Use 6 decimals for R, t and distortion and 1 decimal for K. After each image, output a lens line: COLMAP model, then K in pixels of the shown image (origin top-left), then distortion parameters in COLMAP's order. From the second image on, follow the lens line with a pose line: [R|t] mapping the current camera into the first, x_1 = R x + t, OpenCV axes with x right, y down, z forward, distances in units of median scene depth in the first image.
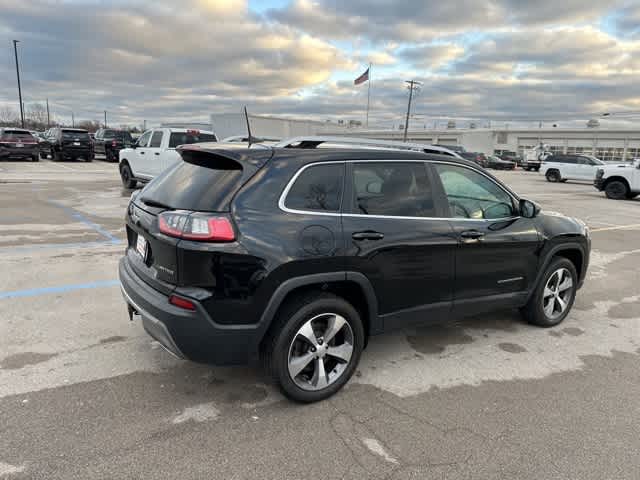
lens RADIAL K [[448.4, 0, 315.6], [0, 448.4, 239.4], [0, 0, 1]] dist [0.037079, -0.039532]
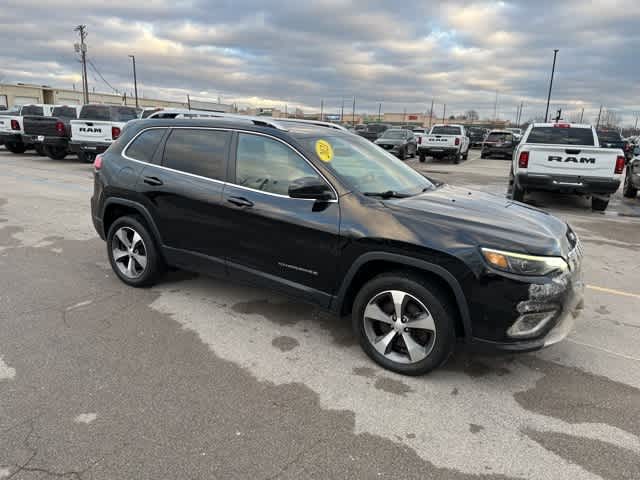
lens RADIAL K [[448.4, 0, 315.6], [0, 448.4, 239.4], [0, 0, 1]] dist [0.037079, -0.039532]
pose [[0.431303, 0.194017, -0.881099, 1.271962], [-0.204357, 0.972230, 0.114050, -0.076706], [0.878758, 0.130868, 0.458974, 0.659993]]
